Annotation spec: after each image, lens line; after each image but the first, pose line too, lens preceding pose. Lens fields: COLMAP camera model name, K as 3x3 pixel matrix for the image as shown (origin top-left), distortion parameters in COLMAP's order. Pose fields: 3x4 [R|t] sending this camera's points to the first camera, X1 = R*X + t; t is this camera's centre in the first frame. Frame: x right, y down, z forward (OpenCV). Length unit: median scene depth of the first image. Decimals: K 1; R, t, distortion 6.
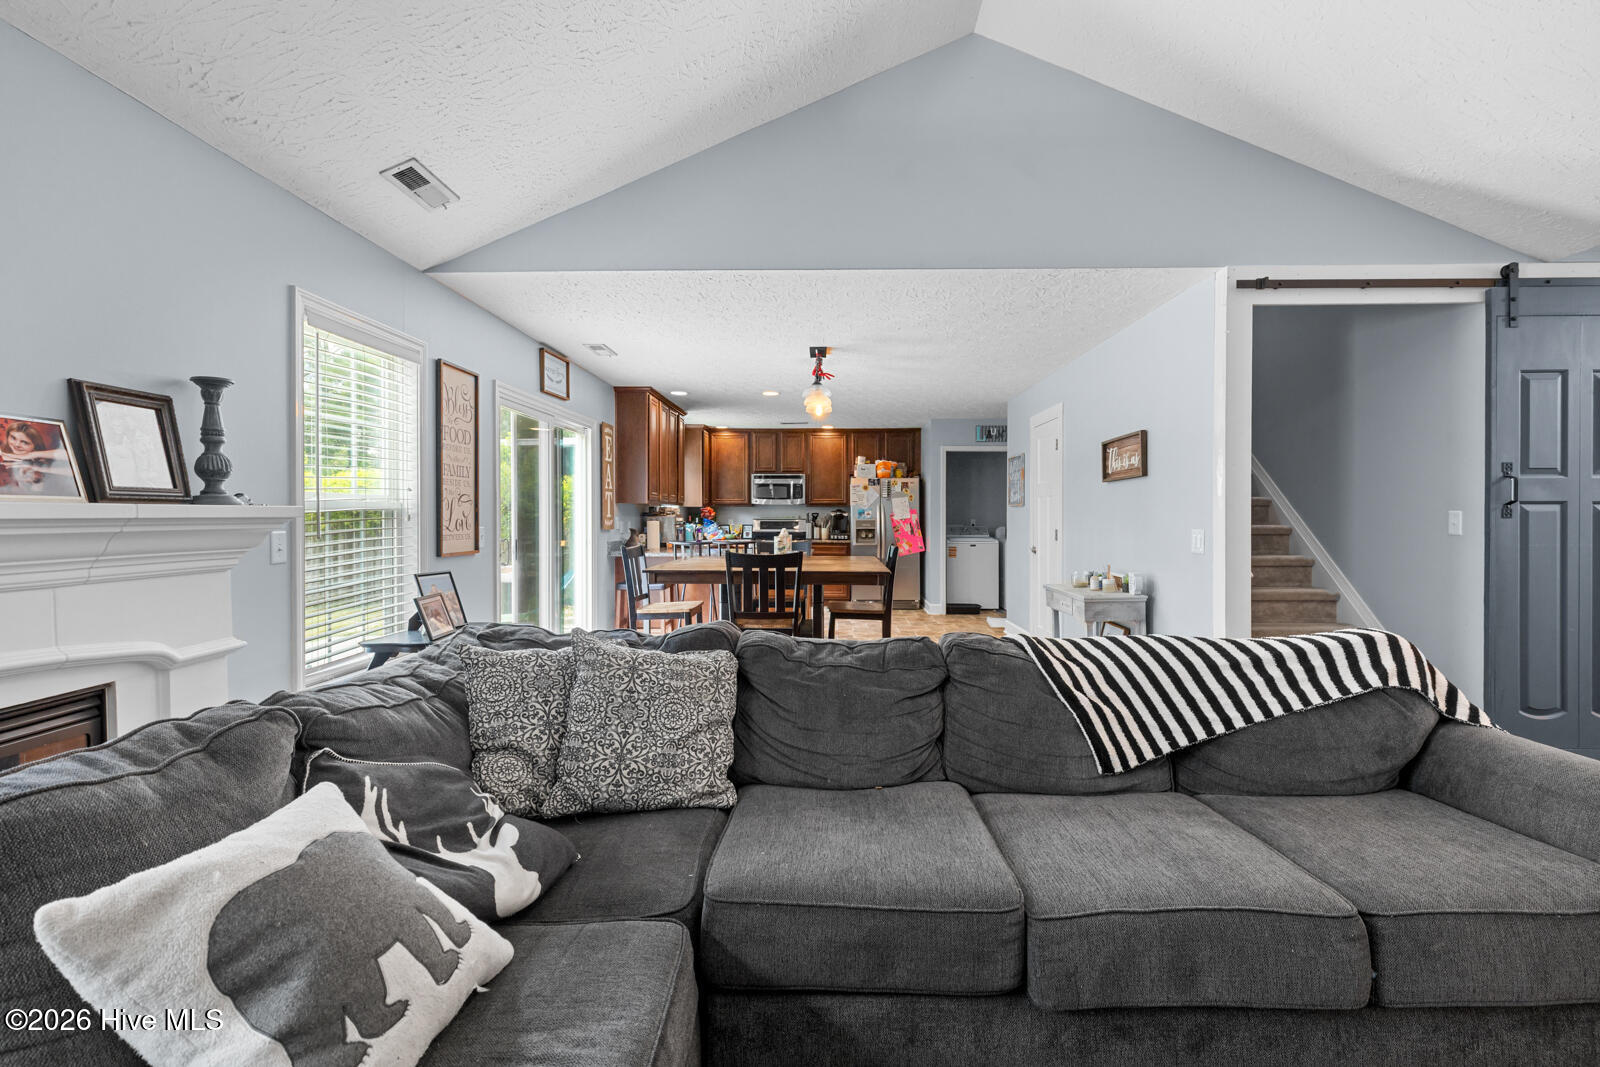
lens RADIAL K [[724.8, 0, 809.0], [0, 724.8, 521.7], [0, 0, 1]] dist [0.006539, -0.002516]
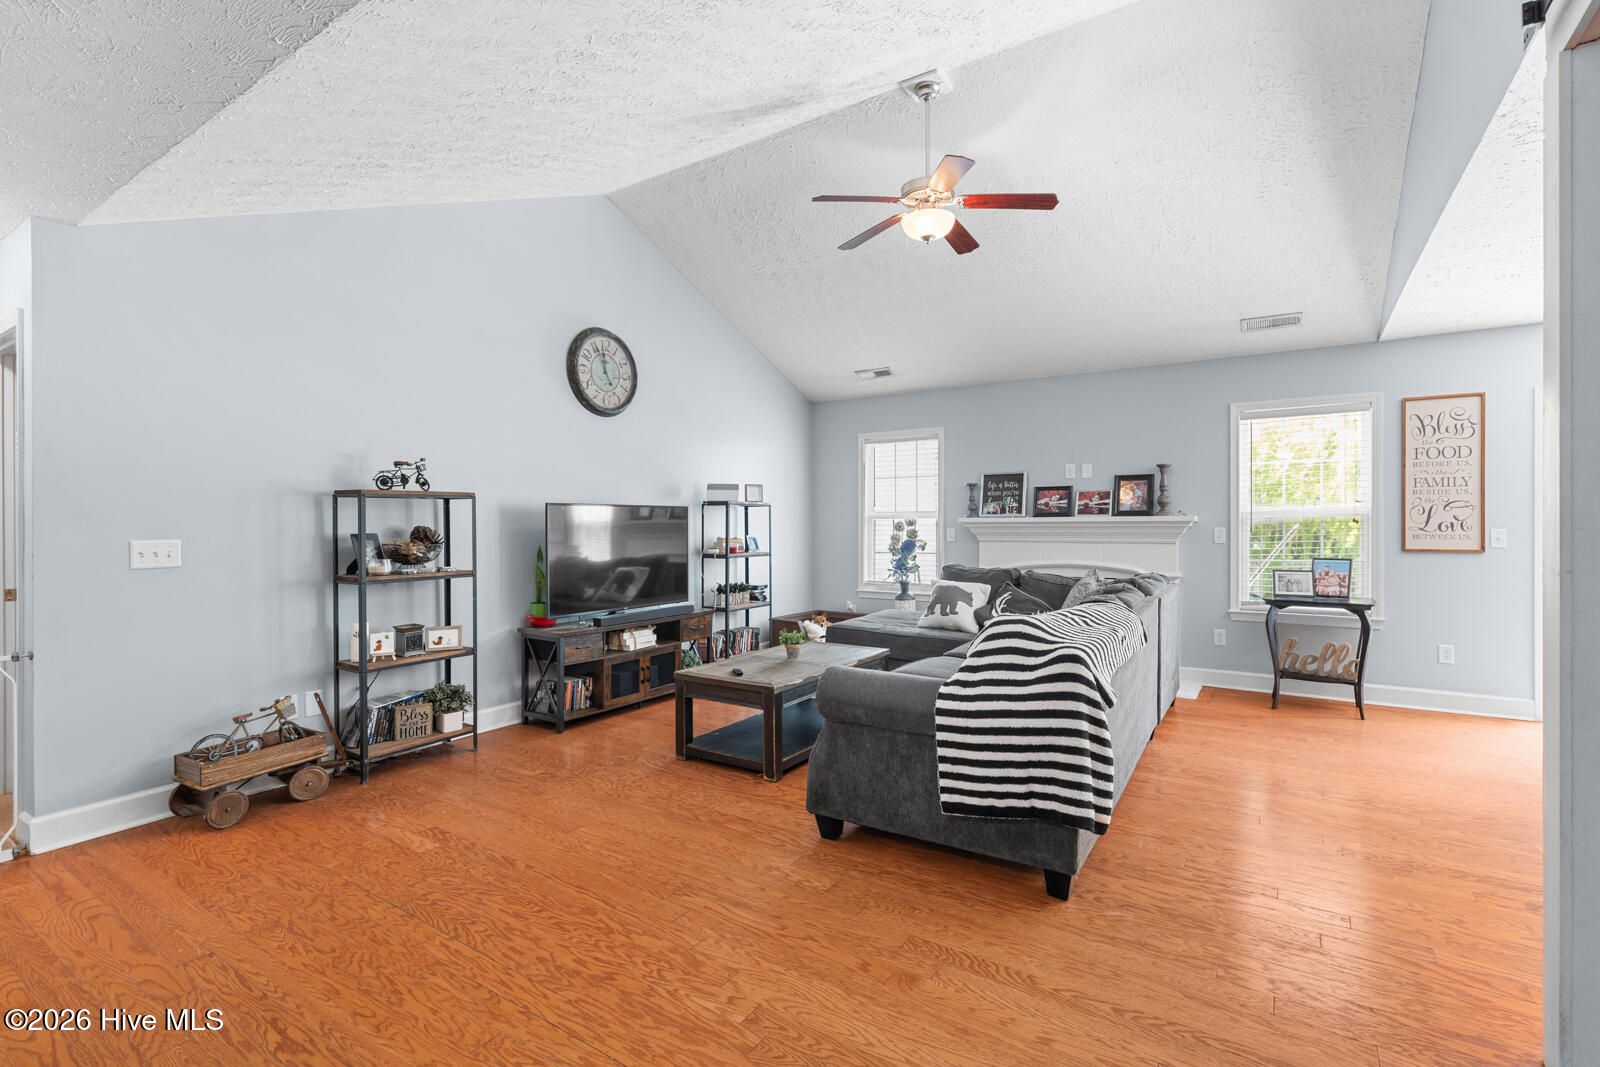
lens RADIAL K [[724.8, 0, 808.3], [0, 724.8, 526.6], [0, 0, 1]] dist [0.006539, -0.002516]
pose [[-0.526635, 0.007012, -0.850063, 1.512034], [-0.003487, 0.999940, 0.010408, -0.007753], [0.850085, 0.008445, -0.526579, 1.023407]]
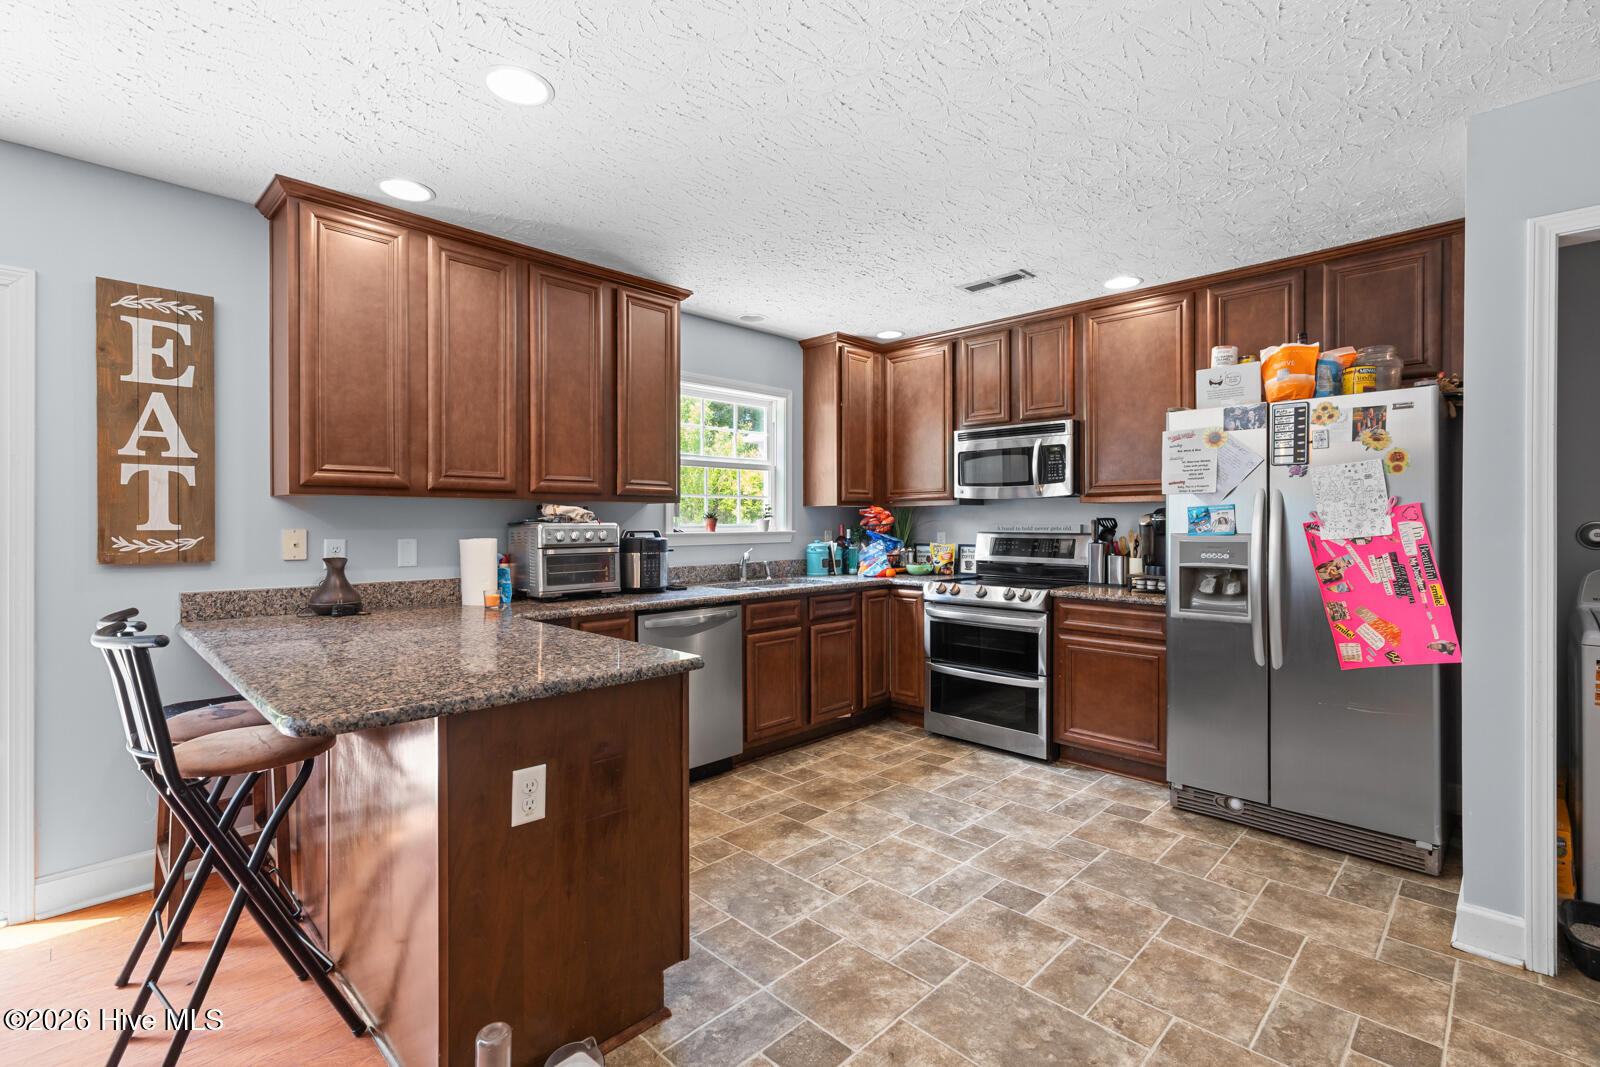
lens RADIAL K [[724.8, 0, 811.4], [0, 724.8, 524.9], [0, 0, 1]] dist [0.006539, -0.002516]
pose [[0.740823, 0.002911, -0.671695, 0.541060], [-0.005791, 0.999981, -0.002053, -0.024252], [0.671676, 0.005410, 0.740825, 2.164541]]
